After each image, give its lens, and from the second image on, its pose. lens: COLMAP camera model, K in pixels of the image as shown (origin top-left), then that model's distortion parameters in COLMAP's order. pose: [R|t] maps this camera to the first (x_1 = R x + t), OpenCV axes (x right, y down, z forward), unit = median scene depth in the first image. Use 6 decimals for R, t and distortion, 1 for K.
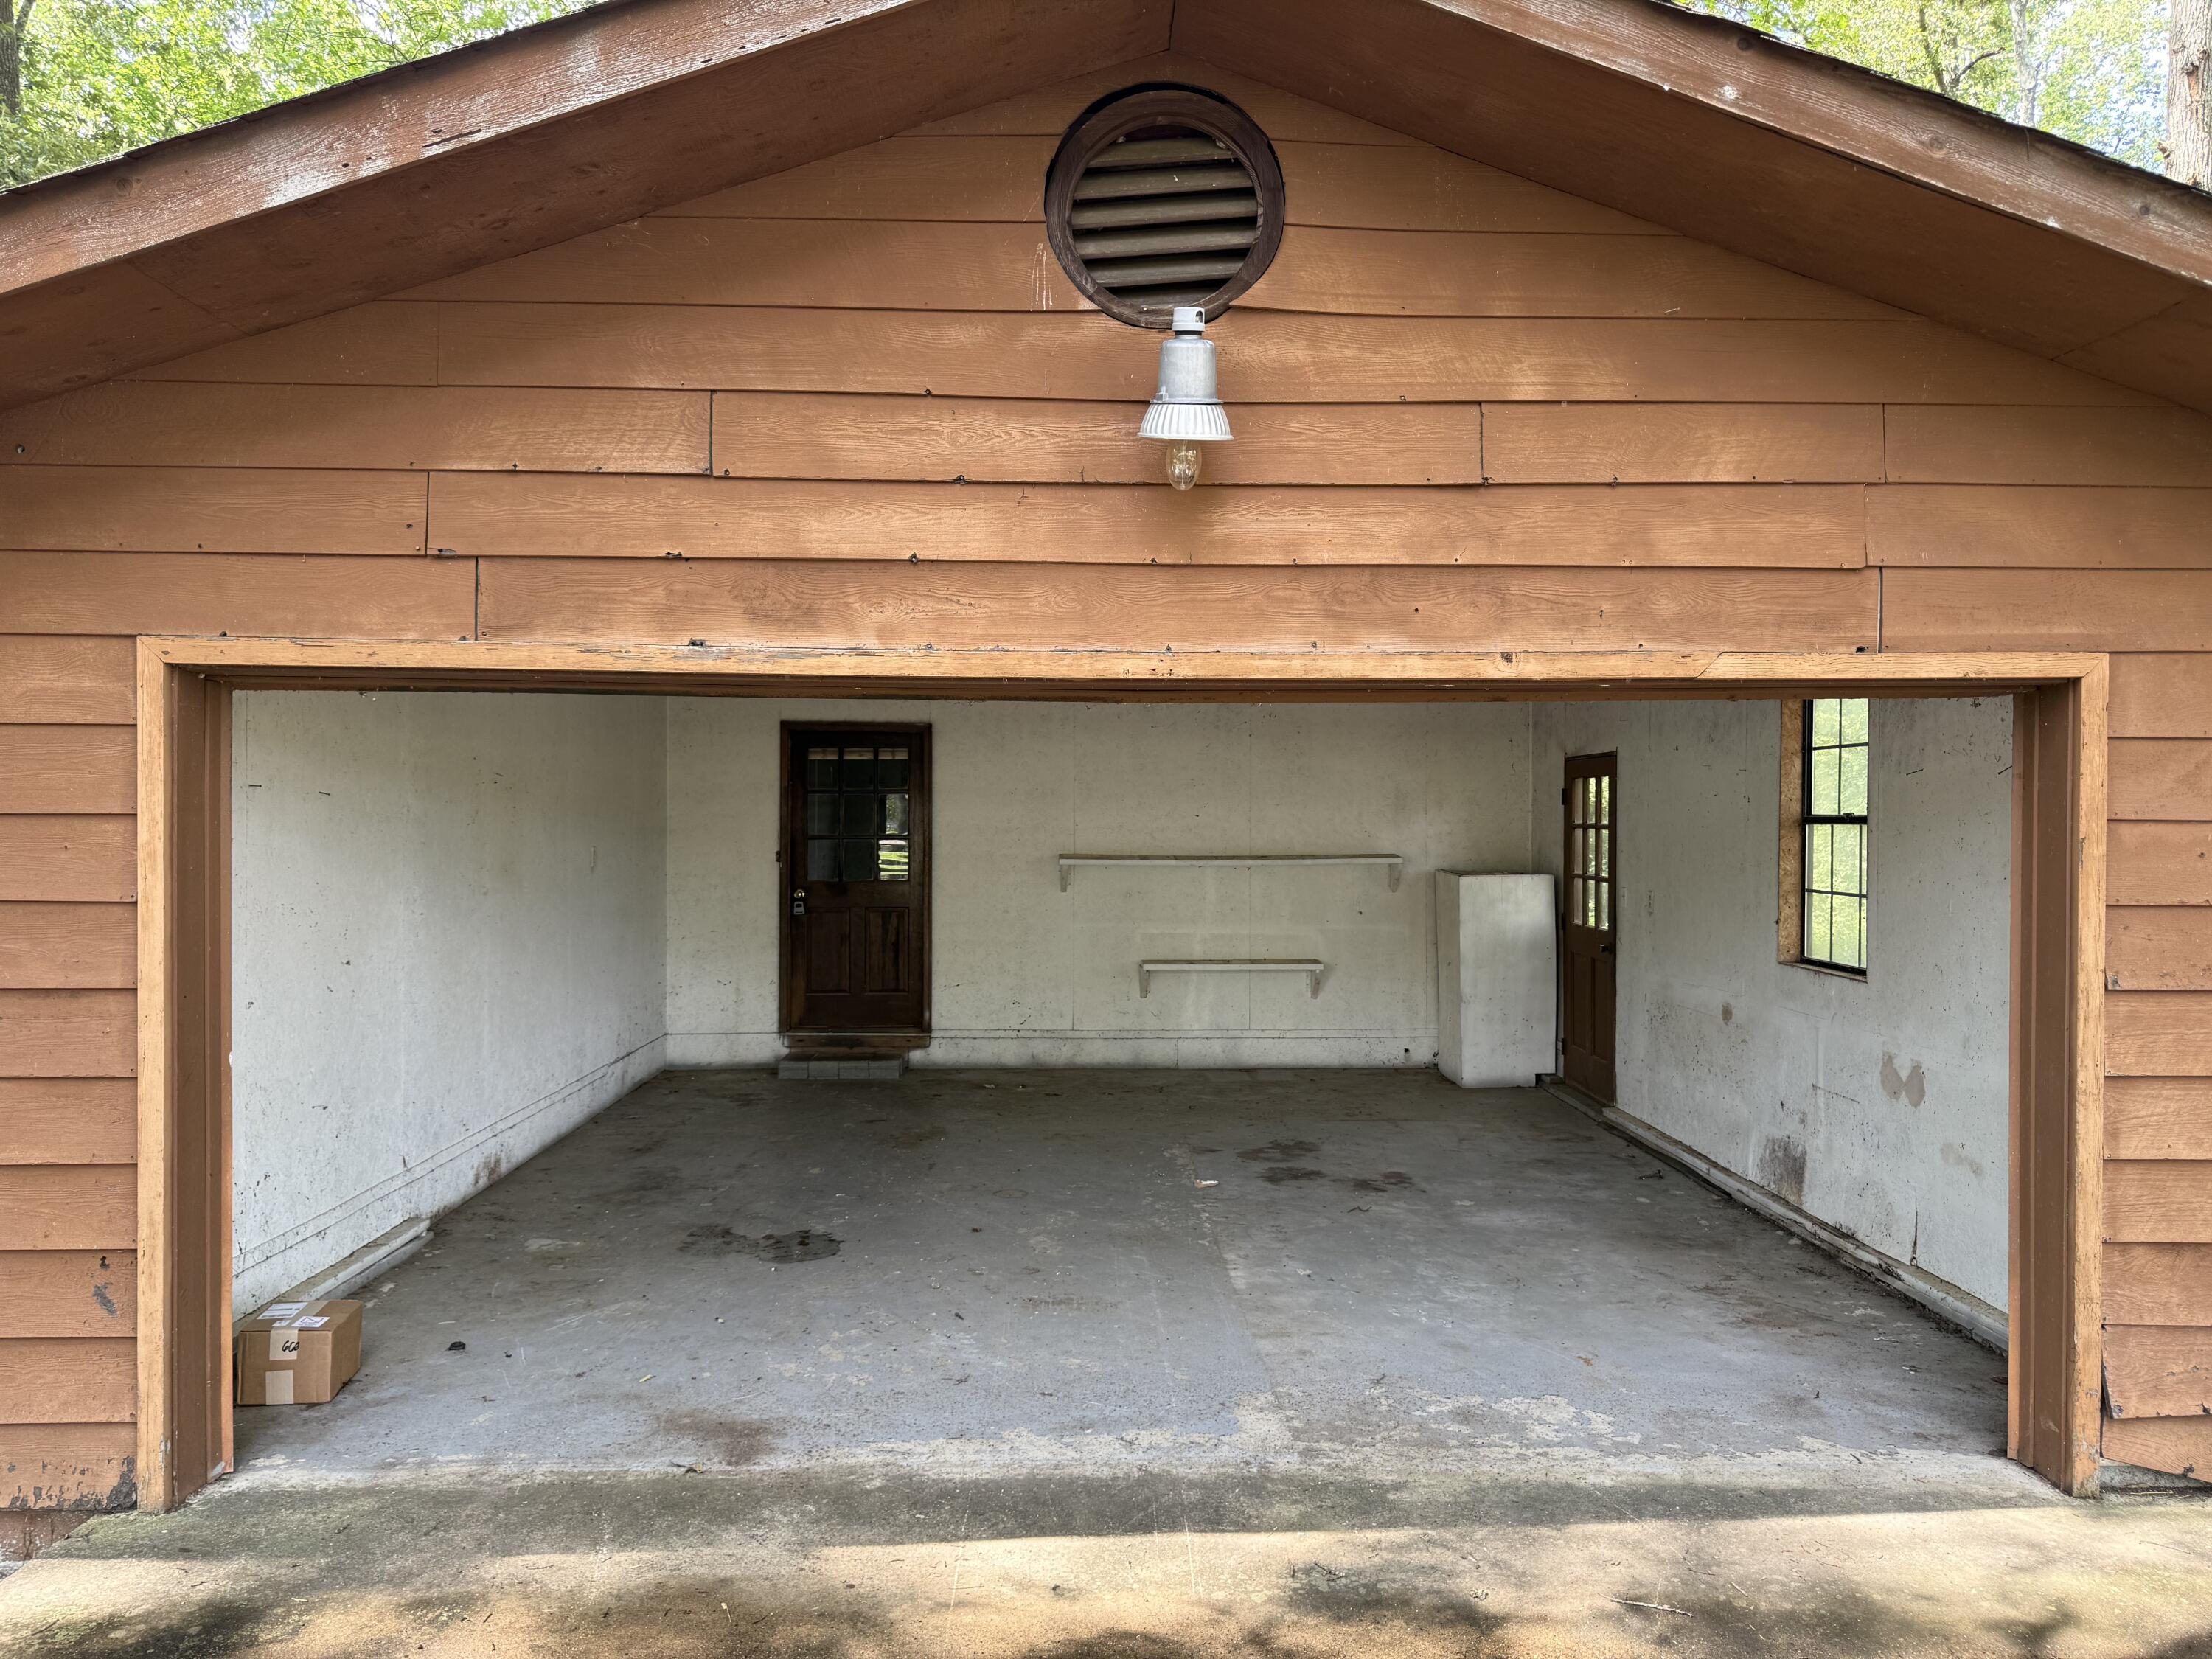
lens RADIAL K [[1577.9, 0, 1099.9], [0, 1577.9, 821.1], [0, 0, 1]] dist [0.039372, -0.038936]
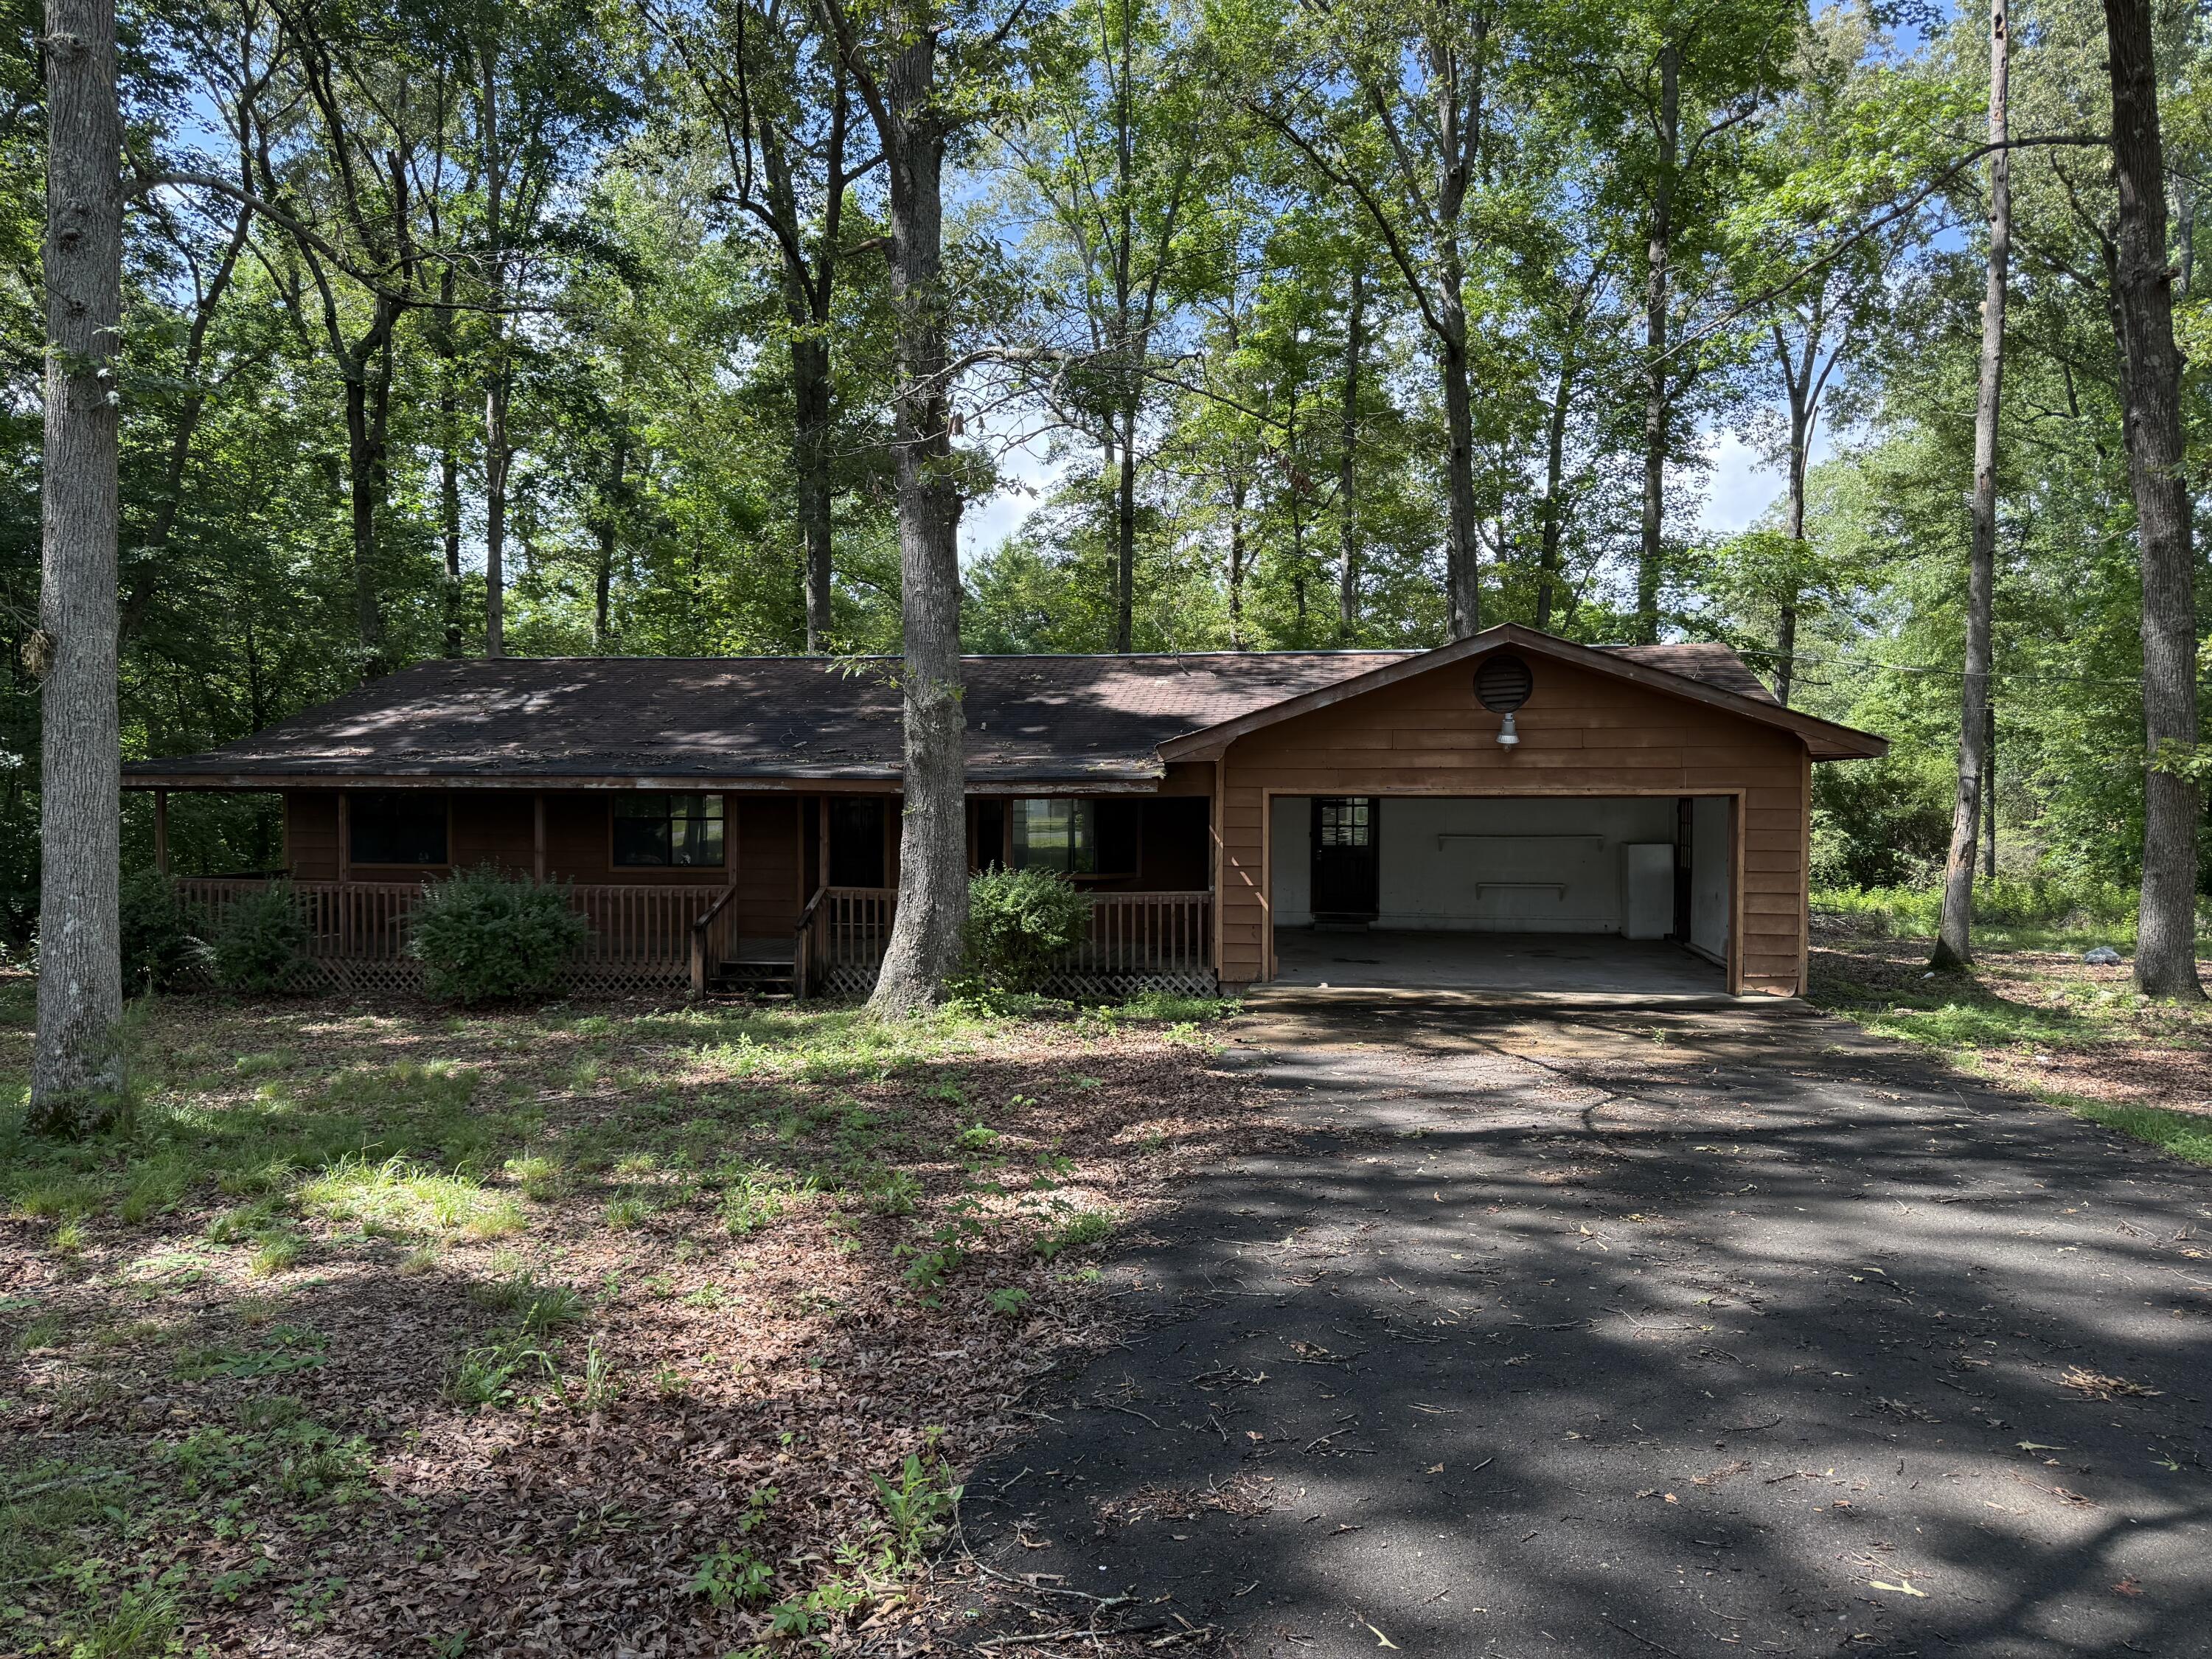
lens RADIAL K [[1577.9, 0, 1084.5], [0, 1577.9, 833.8], [0, 0, 1]] dist [0.039372, -0.038936]
pose [[0.982326, 0.003533, -0.187144, -0.255204], [0.001576, 0.999630, 0.027143, -0.101522], [0.187171, -0.026958, 0.981957, -3.237913]]
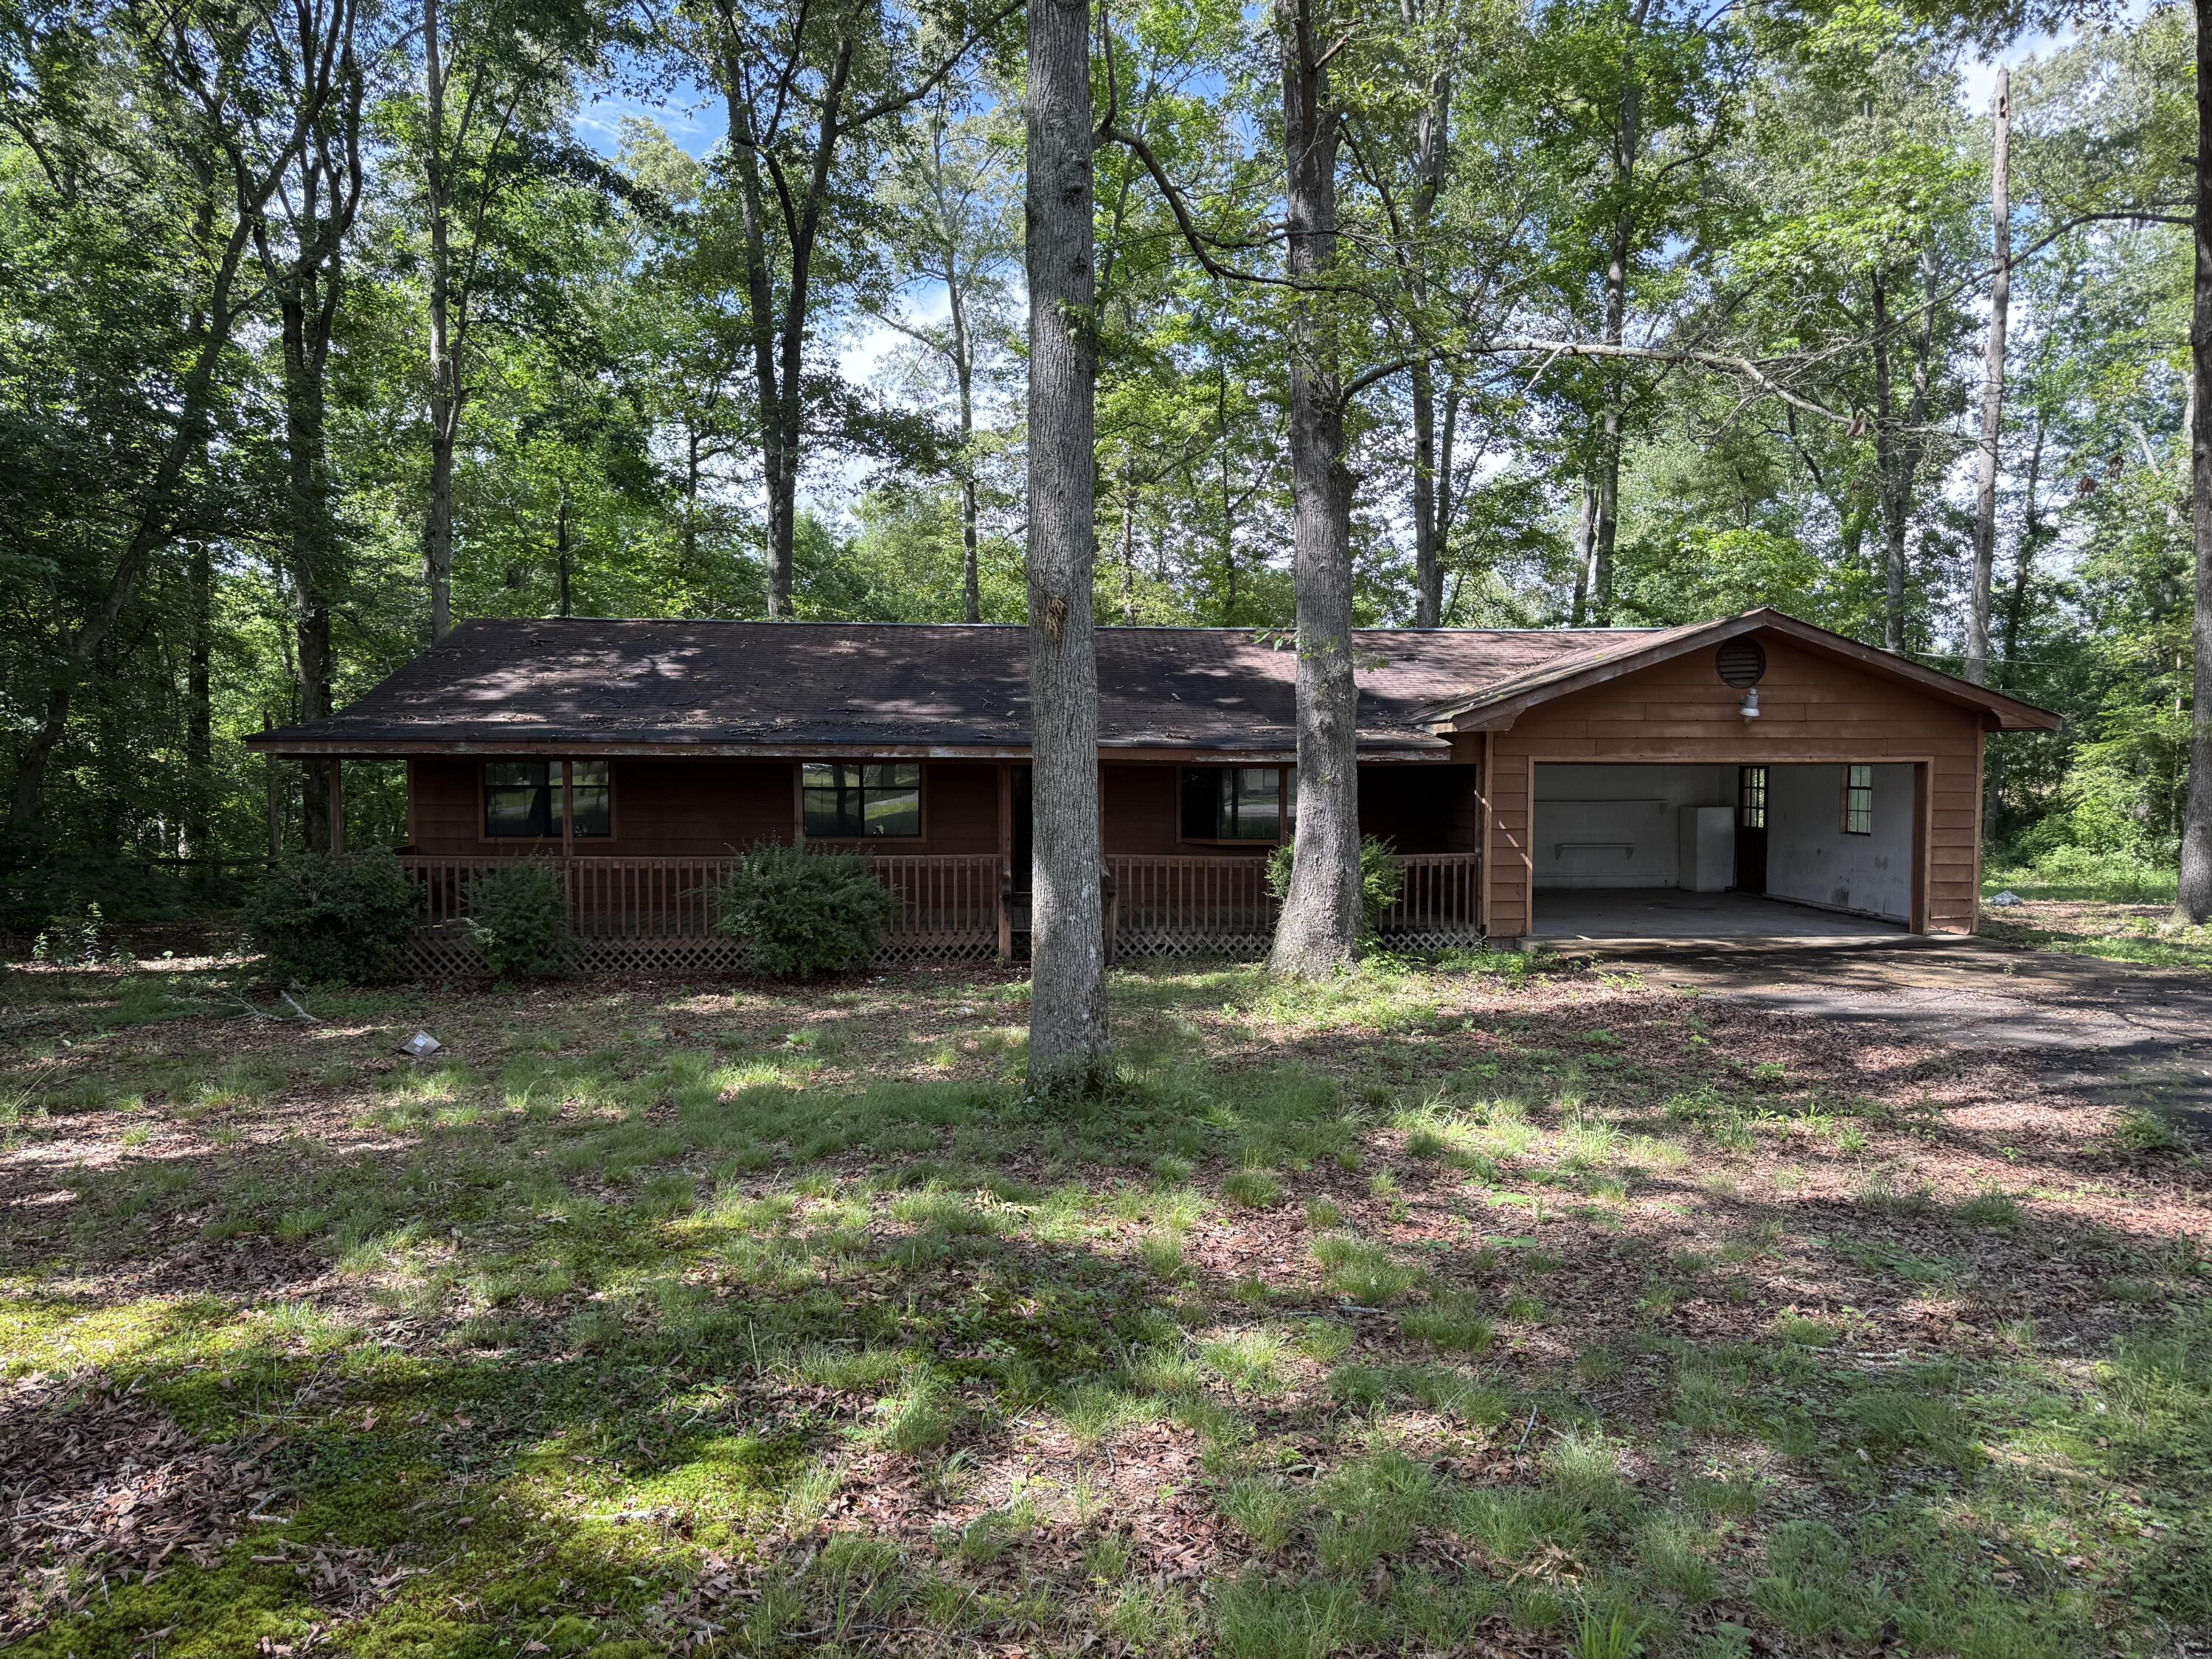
lens RADIAL K [[1577.9, 0, 1120.4], [0, 1577.9, 831.5], [0, 0, 1]] dist [0.039372, -0.038936]
pose [[0.998058, -0.004779, 0.062114, -2.025569], [0.002072, 0.999048, 0.043585, -0.093154], [-0.062263, -0.043372, 0.997117, -3.487350]]
